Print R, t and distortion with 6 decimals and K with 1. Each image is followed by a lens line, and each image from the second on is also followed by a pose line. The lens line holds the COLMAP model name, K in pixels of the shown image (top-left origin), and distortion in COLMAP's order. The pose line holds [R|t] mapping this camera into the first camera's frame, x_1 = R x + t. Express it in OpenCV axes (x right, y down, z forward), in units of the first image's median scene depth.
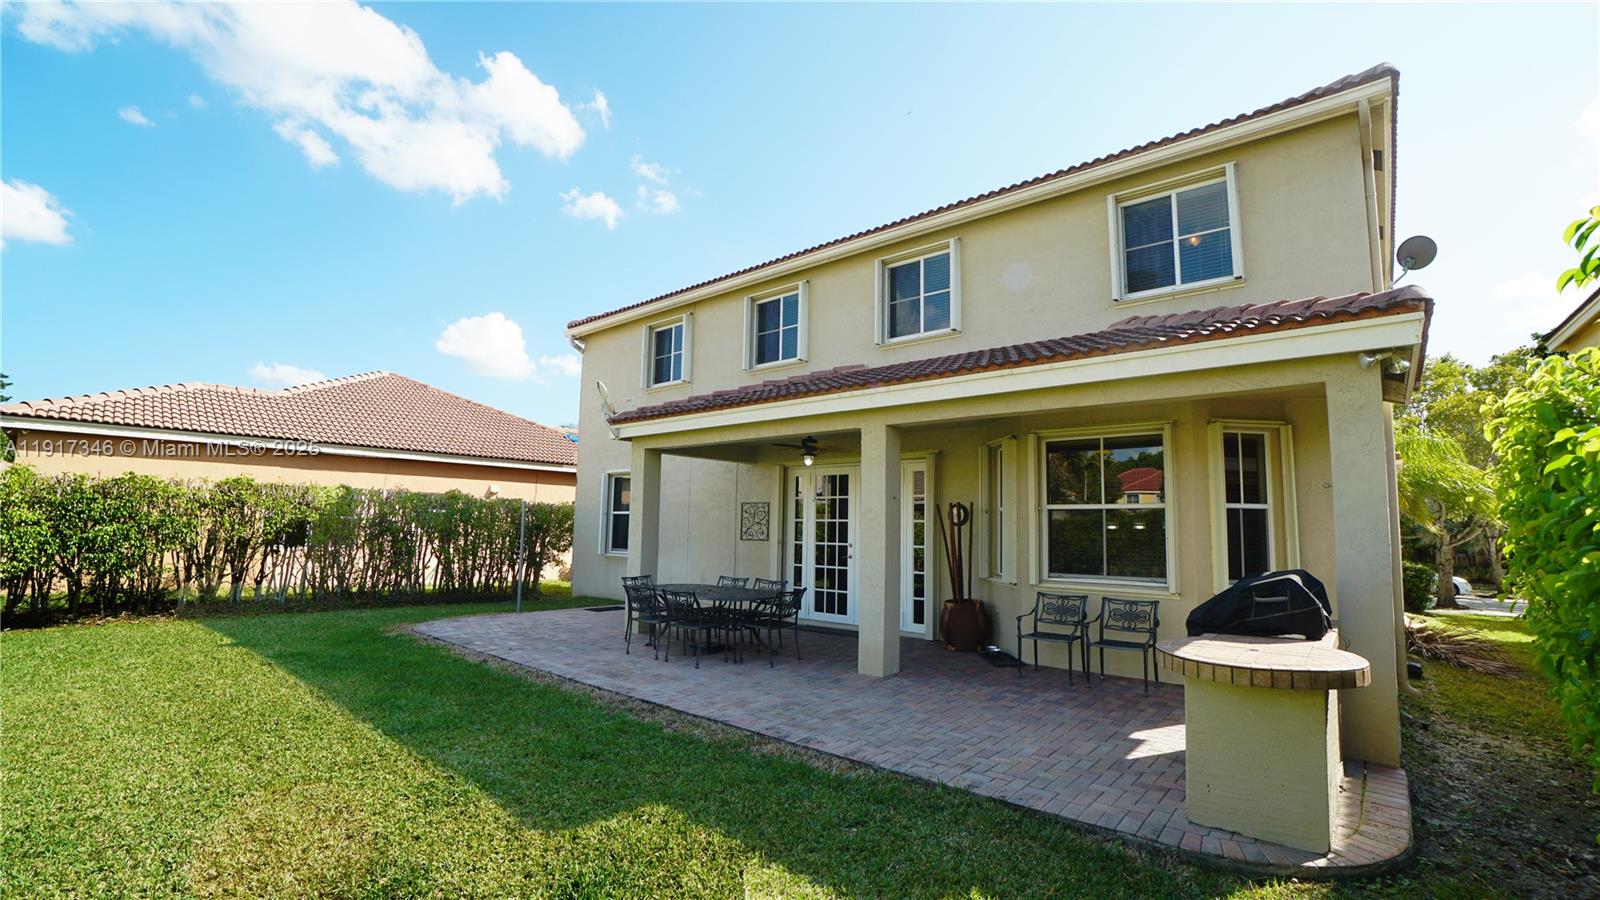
lens RADIAL K [[714.6, 0, 794.1], [0, 714.6, 452.0], [0, 0, 1]] dist [-0.029092, -0.000195]
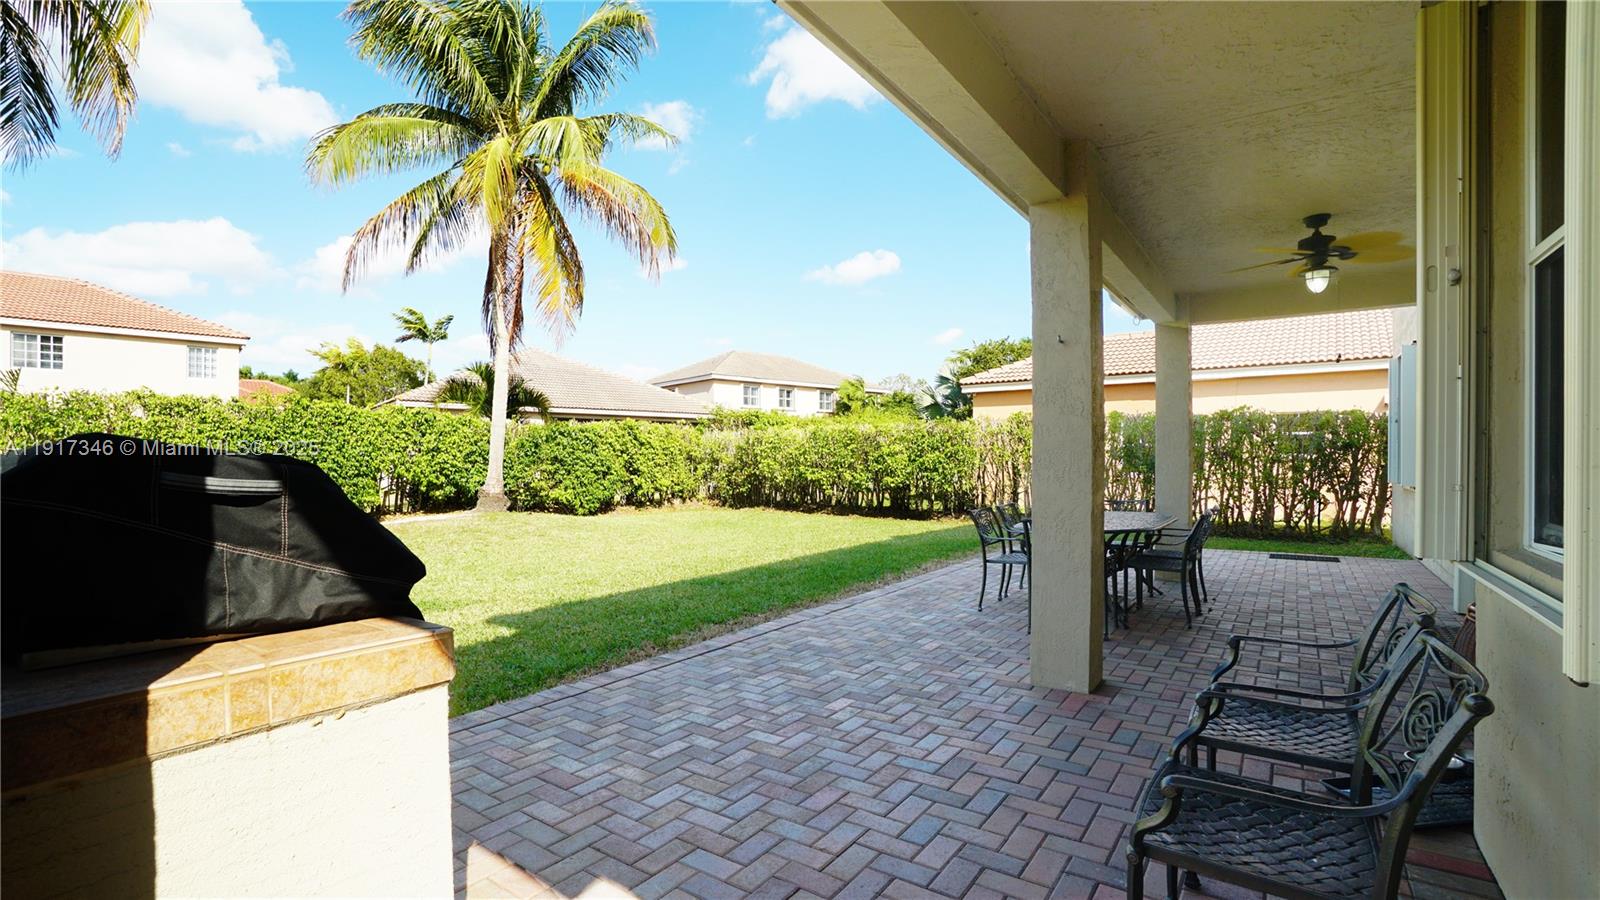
lens RADIAL K [[714.6, 0, 799.3], [0, 714.6, 460.9], [0, 0, 1]] dist [-0.029092, -0.000195]
pose [[0.053756, -0.018681, -0.998379, 0.841837], [0.109805, 0.993872, -0.012684, 0.180587], [0.992498, -0.108945, 0.055478, 1.069154]]
